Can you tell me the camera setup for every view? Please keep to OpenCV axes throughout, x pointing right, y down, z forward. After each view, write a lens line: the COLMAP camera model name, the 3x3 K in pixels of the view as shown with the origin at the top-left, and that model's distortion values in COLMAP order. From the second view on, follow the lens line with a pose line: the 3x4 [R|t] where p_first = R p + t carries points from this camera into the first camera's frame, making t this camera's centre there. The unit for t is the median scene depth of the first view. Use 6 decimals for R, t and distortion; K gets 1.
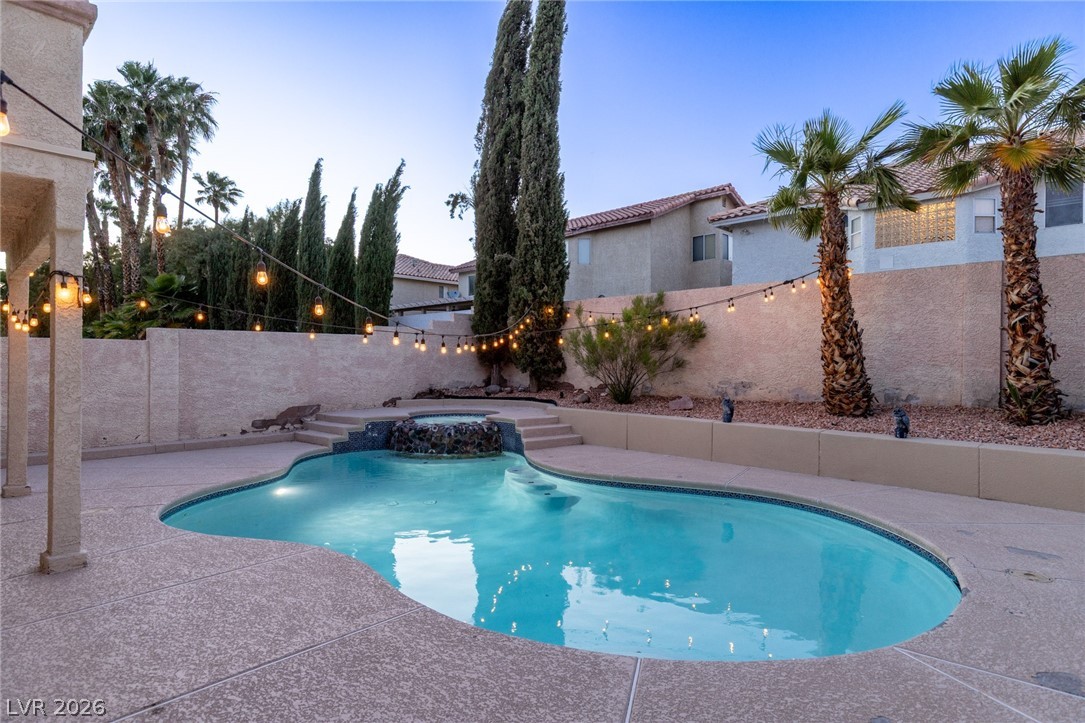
lens RADIAL K [[593.0, 0, 548.3], [0, 593.0, 362.6], [0, 0, 1]] dist [0.010035, 0.001049]
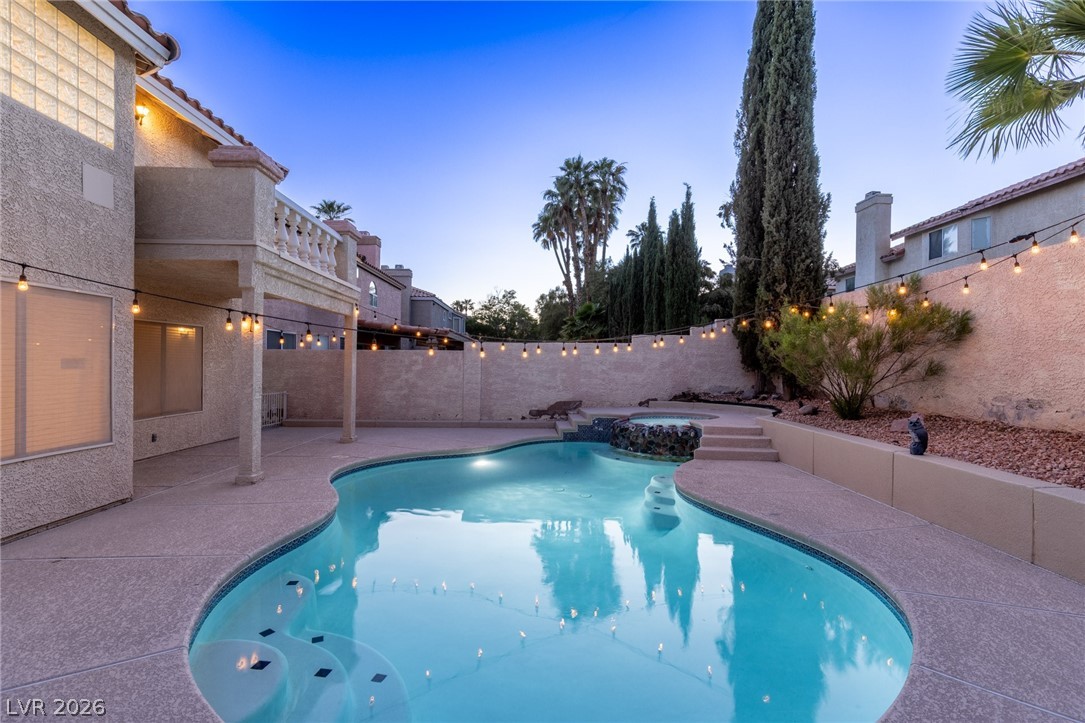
lens RADIAL K [[510.2, 0, 547.8], [0, 510.2, 364.8], [0, 0, 1]] dist [0.001293, -0.000180]
pose [[0.713316, 0.002903, -0.700836, 0.342511], [-0.007423, 0.999967, -0.003412, 0.000364], [0.700803, 0.007636, 0.713314, 0.225157]]
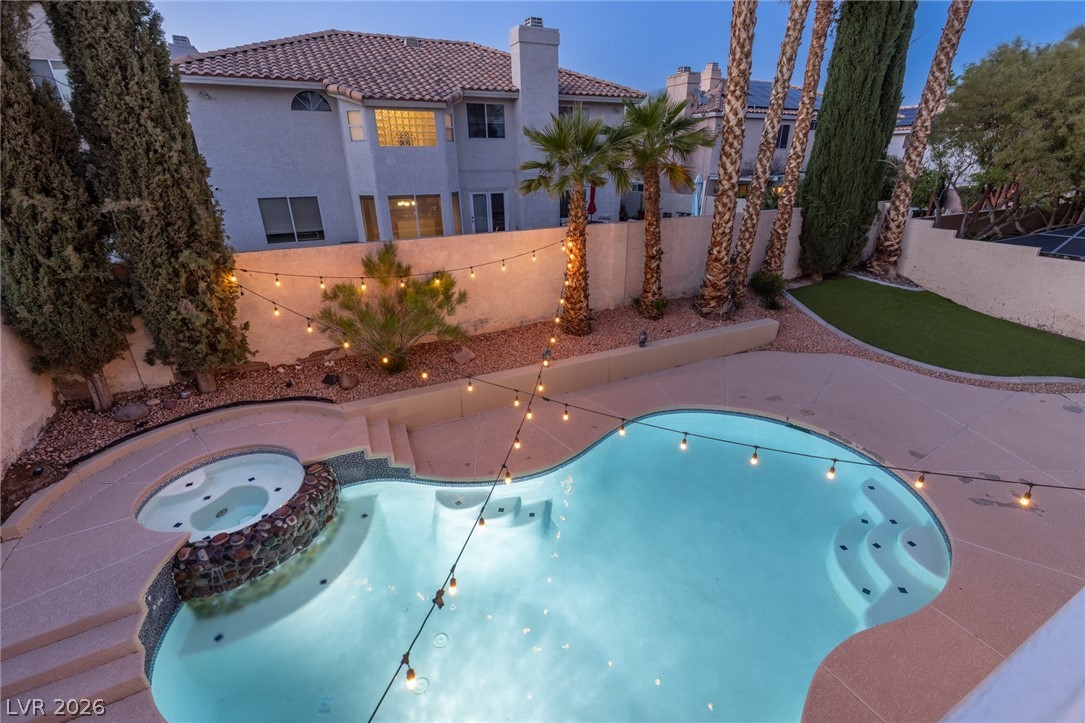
lens RADIAL K [[484.4, 0, 549.2], [0, 484.4, 361.7], [0, 0, 1]] dist [0.007326, -0.000718]
pose [[0.319950, -0.373963, 0.870507, -0.501994], [0.014498, 0.920630, 0.390167, -0.263734], [-0.947323, -0.112214, 0.299978, 0.567807]]
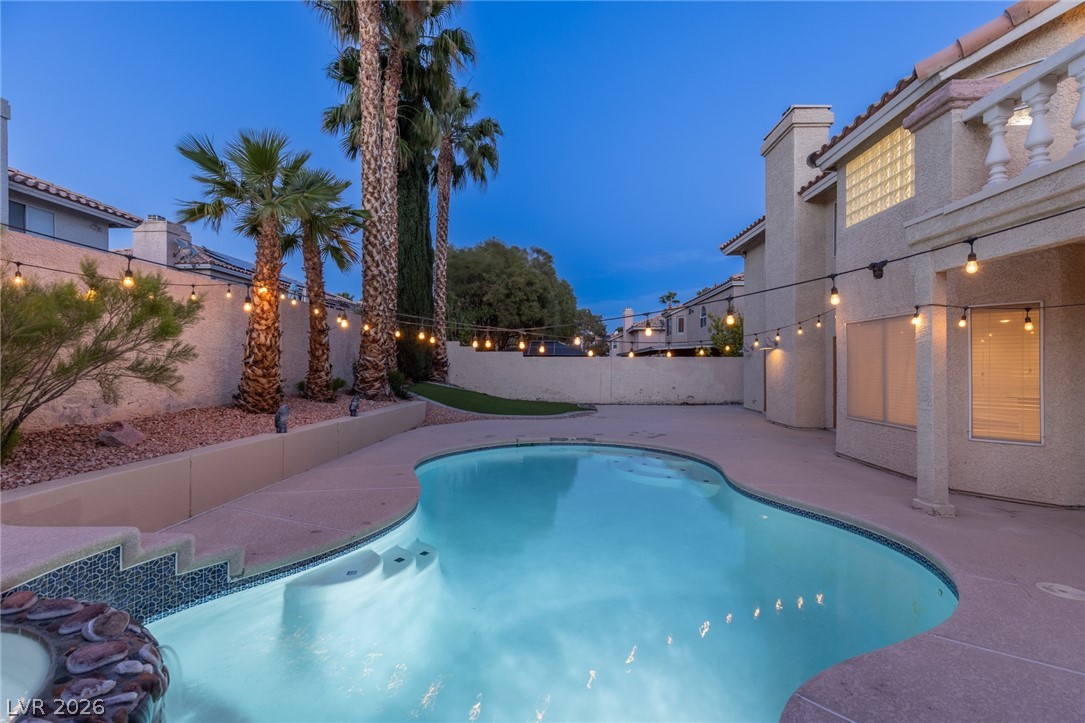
lens RADIAL K [[486.3, 0, 546.4], [0, 486.3, 362.9], [0, 0, 1]] dist [0.011986, -0.001177]
pose [[-0.671440, 0.000368, 0.741058, -0.431007], [0.002112, 0.999997, 0.001416, -0.005106], [-0.741056, 0.002516, -0.671439, 0.999020]]
